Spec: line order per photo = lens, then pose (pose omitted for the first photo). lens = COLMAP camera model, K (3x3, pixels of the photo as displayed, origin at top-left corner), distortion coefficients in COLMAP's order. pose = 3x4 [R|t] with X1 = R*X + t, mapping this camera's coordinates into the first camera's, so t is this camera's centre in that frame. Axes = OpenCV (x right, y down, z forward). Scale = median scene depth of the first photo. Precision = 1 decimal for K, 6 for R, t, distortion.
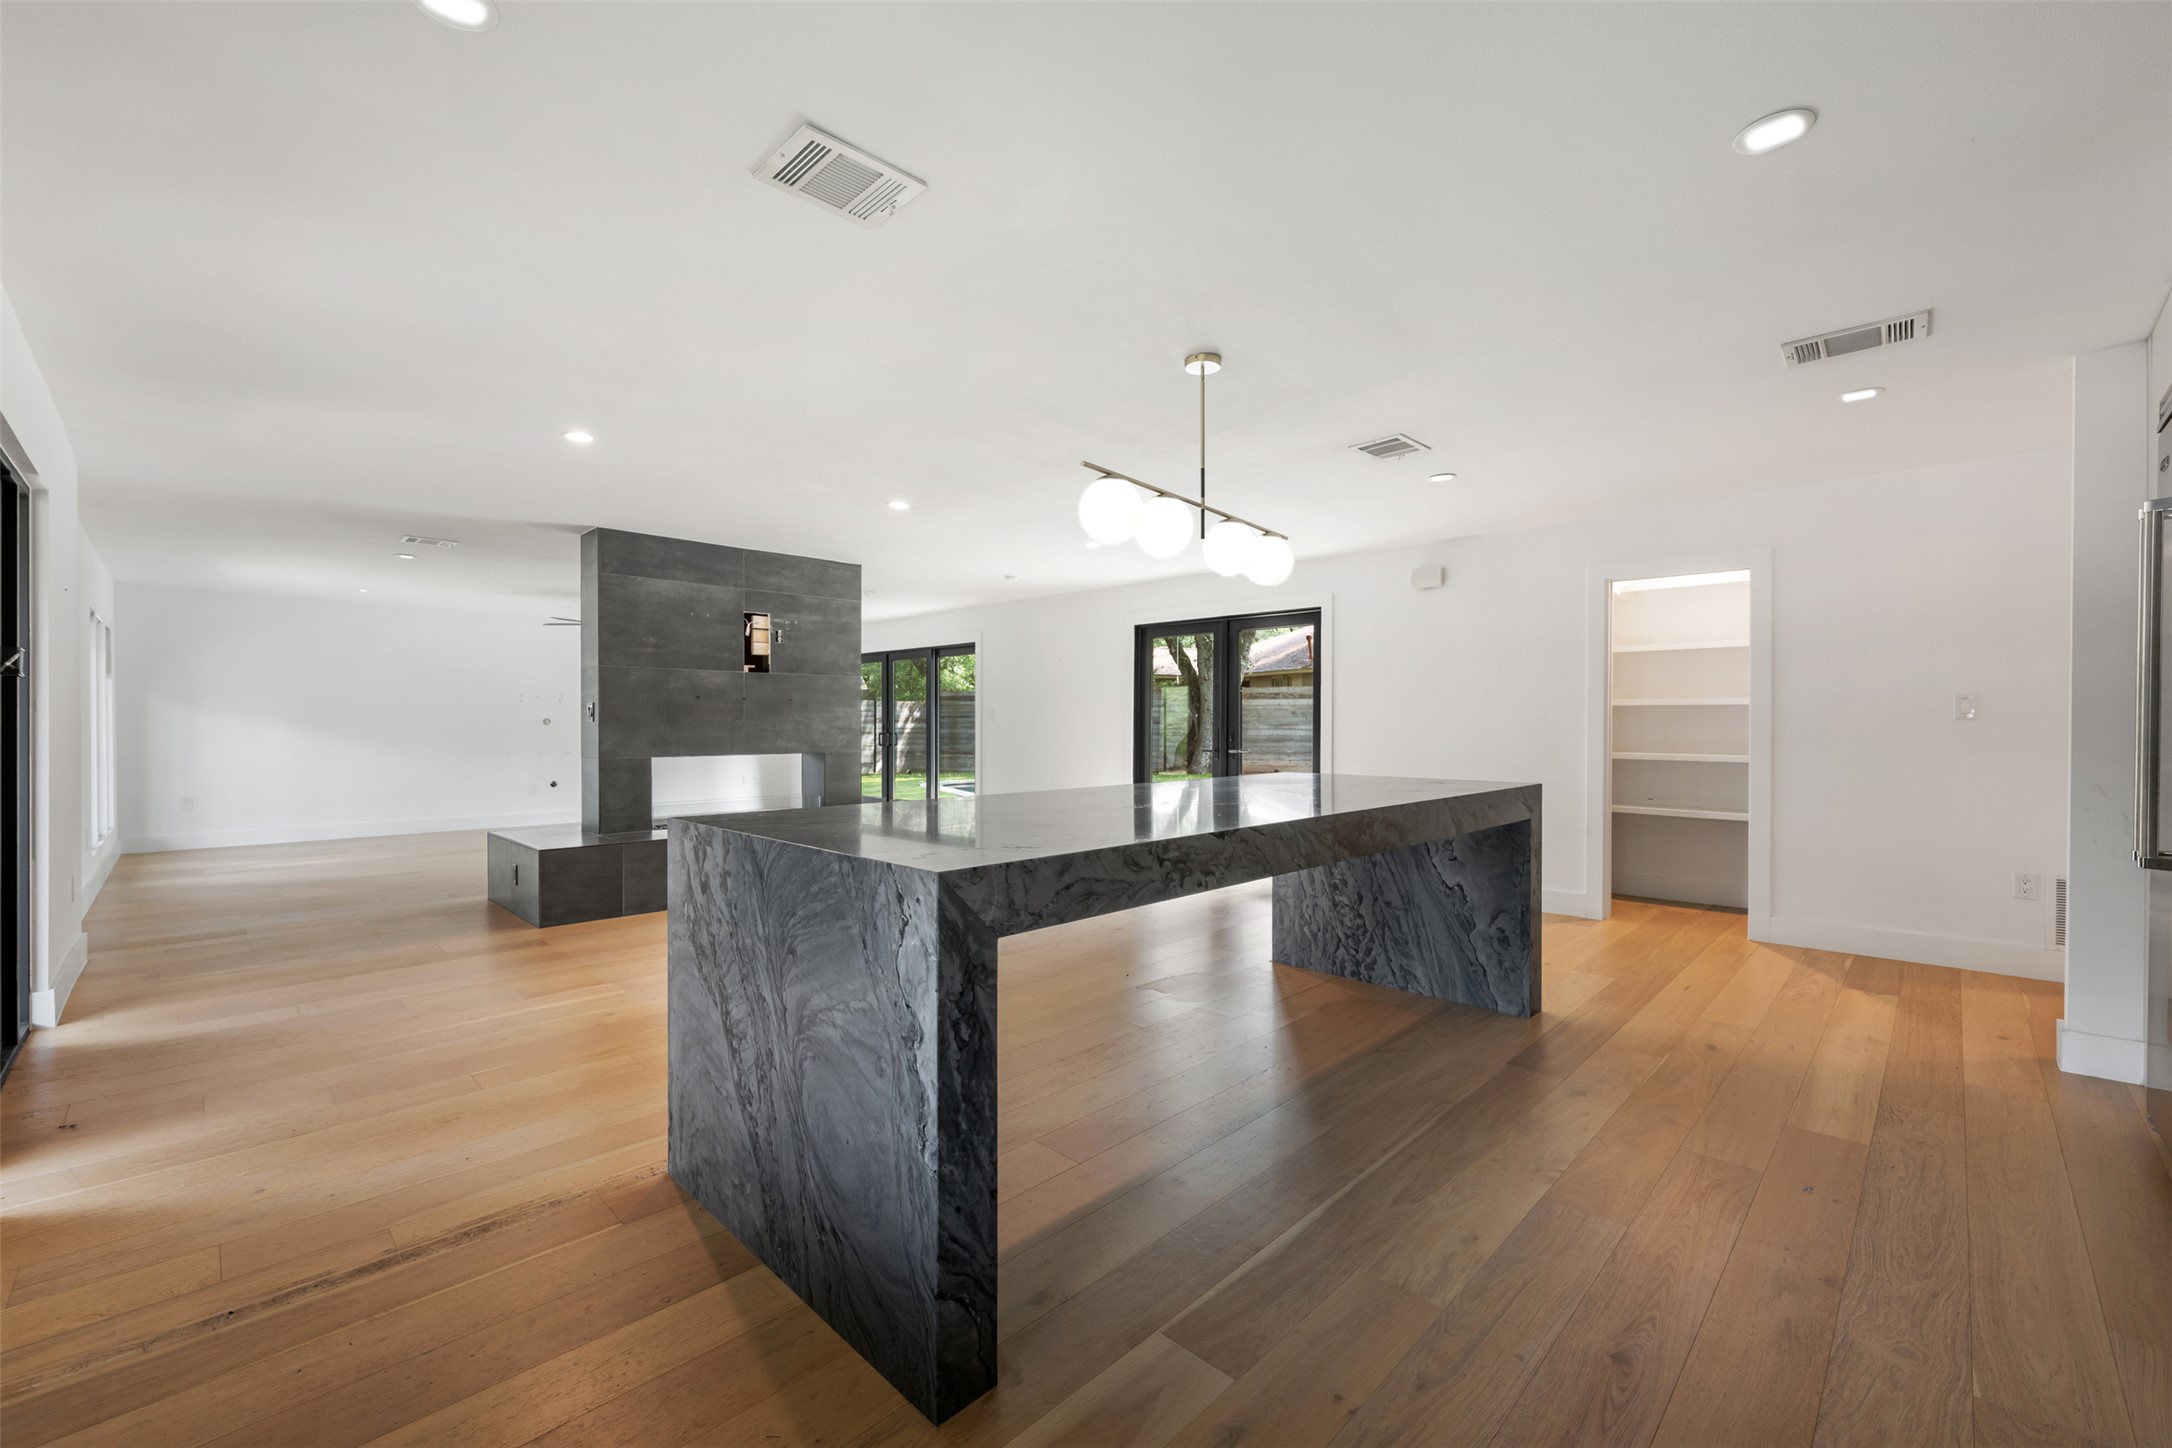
lens RADIAL K [[877.2, 0, 1079.5], [0, 877.2, 729.0], [0, 0, 1]] dist [0.001174, 0.000104]
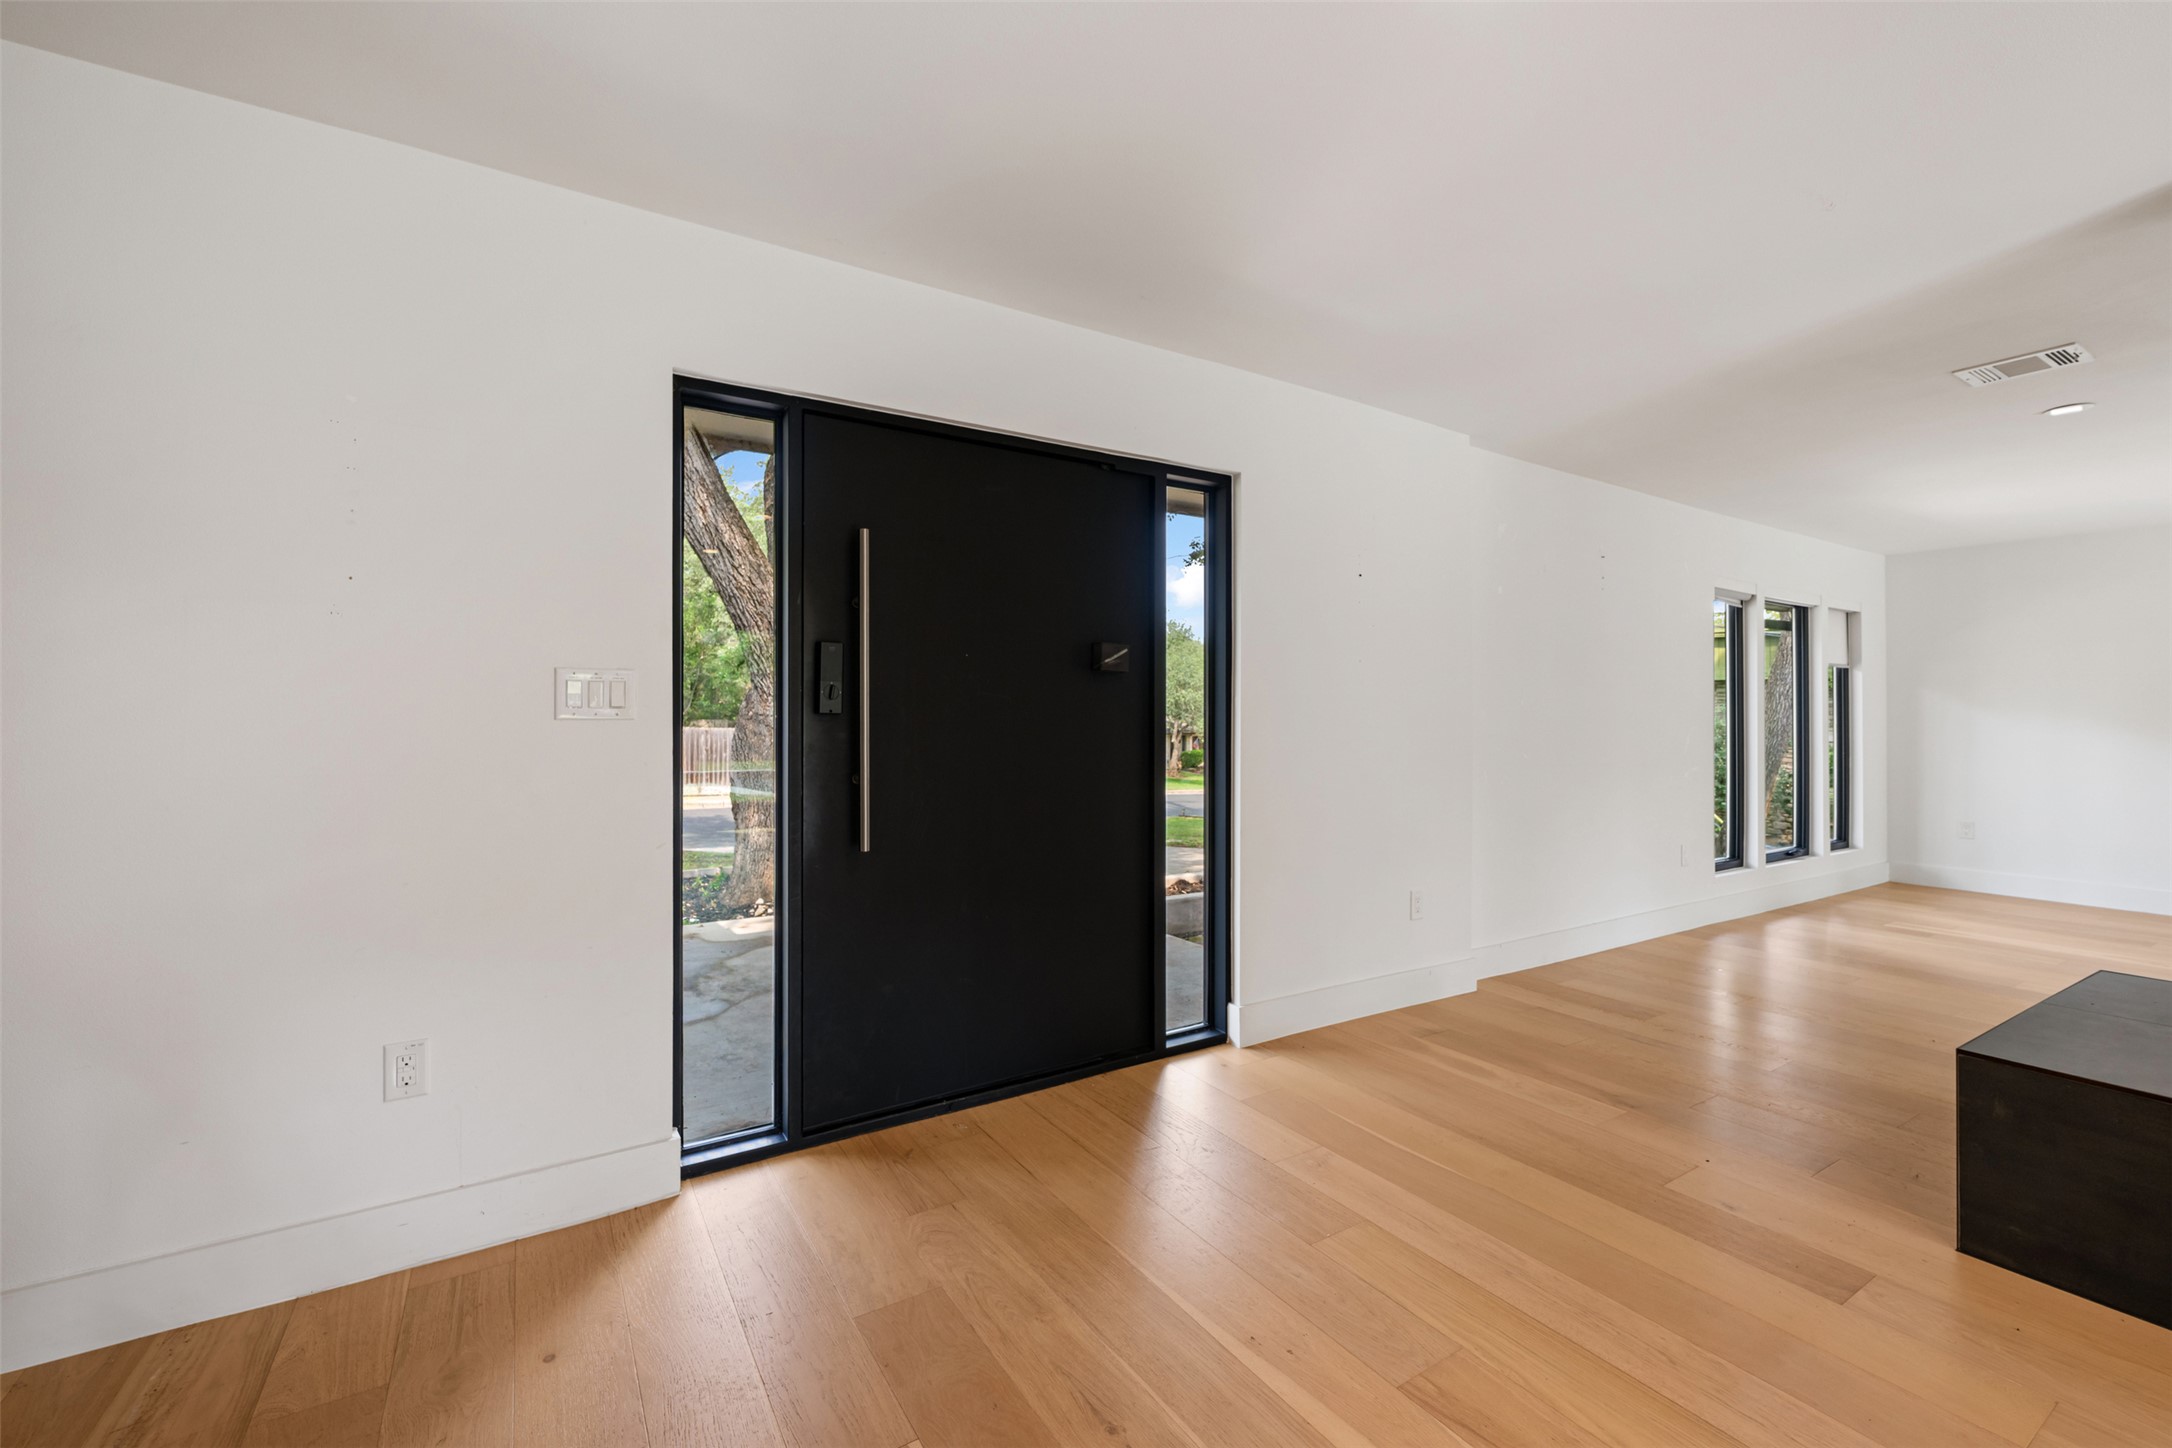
lens RADIAL K [[881.7, 0, 1075.3], [0, 881.7, 717.6], [0, 0, 1]] dist [-0.000099, 0.000045]
pose [[-0.235371, -0.002883, -0.971901, -0.190578], [-0.010072, 0.999949, -0.000527, -0.008263], [0.971853, 0.009665, -0.235388, 0.952264]]
